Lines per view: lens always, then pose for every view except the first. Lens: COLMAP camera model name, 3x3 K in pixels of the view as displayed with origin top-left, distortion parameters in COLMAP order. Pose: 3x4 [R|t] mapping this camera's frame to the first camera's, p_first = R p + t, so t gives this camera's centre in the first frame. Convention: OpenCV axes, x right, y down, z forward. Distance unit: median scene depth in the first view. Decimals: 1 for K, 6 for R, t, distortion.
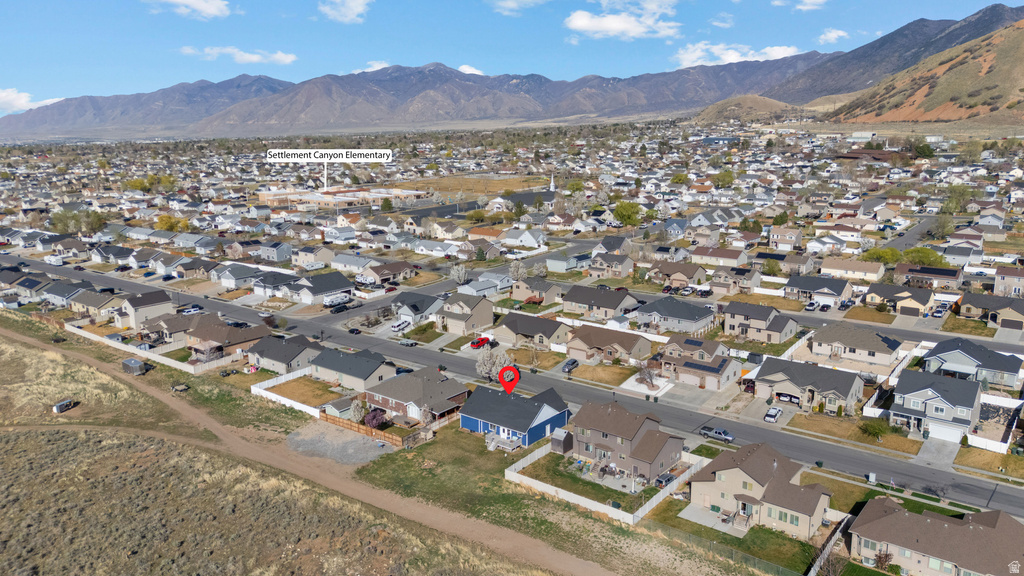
lens RADIAL K [[747.1, 0, 512.0], [0, 747.1, 293.7], [0, 0, 1]] dist [0.077200, -0.071870]
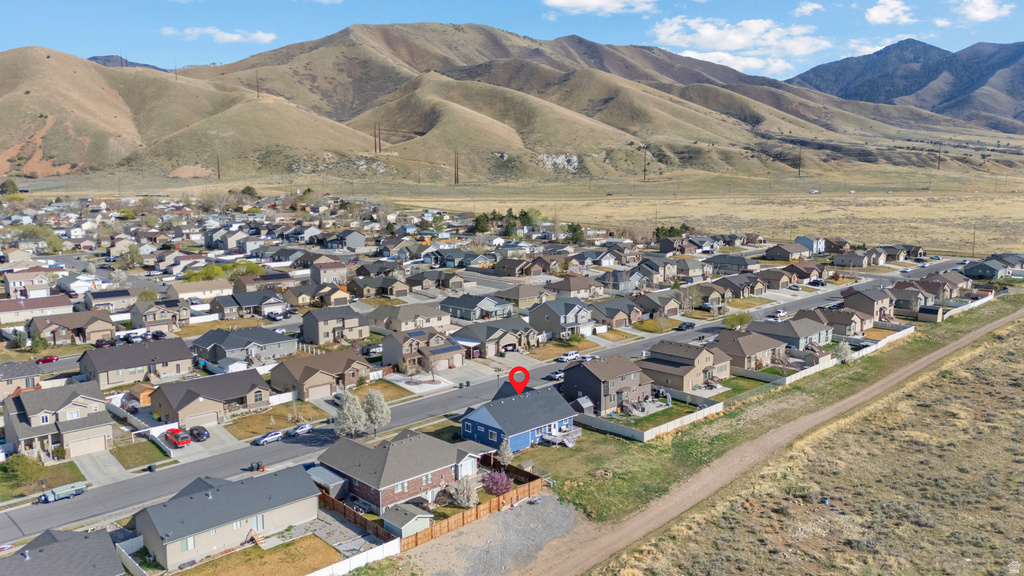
lens RADIAL K [[747.1, 0, 504.3], [0, 747.1, 294.3], [0, 0, 1]] dist [0.077200, -0.071870]
pose [[0.134070, -0.137896, 0.981331, -0.255850], [0.224241, 0.968806, 0.105501, -0.023488], [-0.965268, 0.205910, 0.160810, 0.253408]]
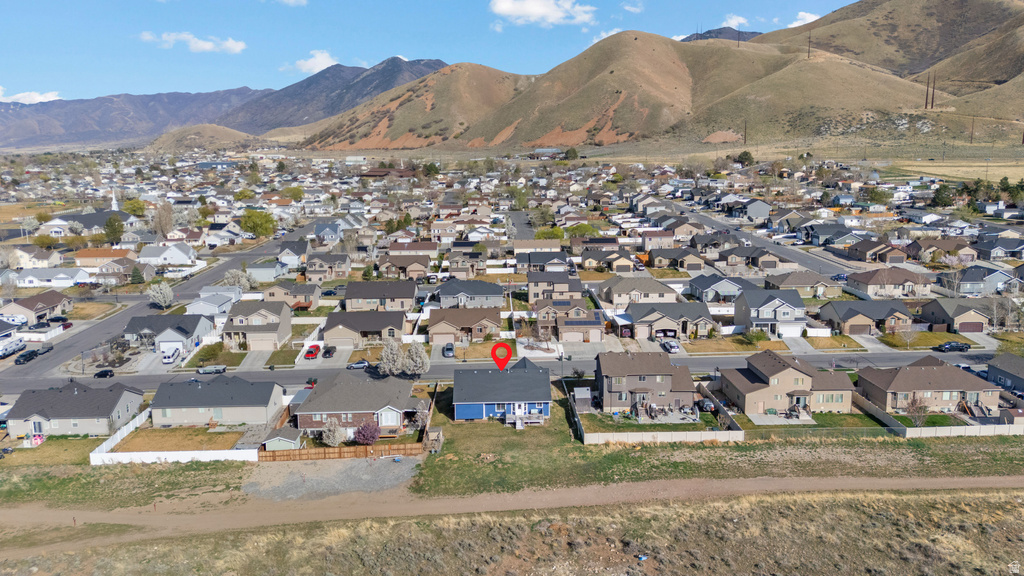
lens RADIAL K [[747.1, 0, 509.4], [0, 747.1, 289.0], [0, 0, 1]] dist [0.077200, -0.071870]
pose [[0.767817, -0.116389, 0.630008, -0.164883], [0.146760, 0.989164, 0.003877, 0.010785], [-0.623633, 0.089483, 0.776579, 0.084773]]
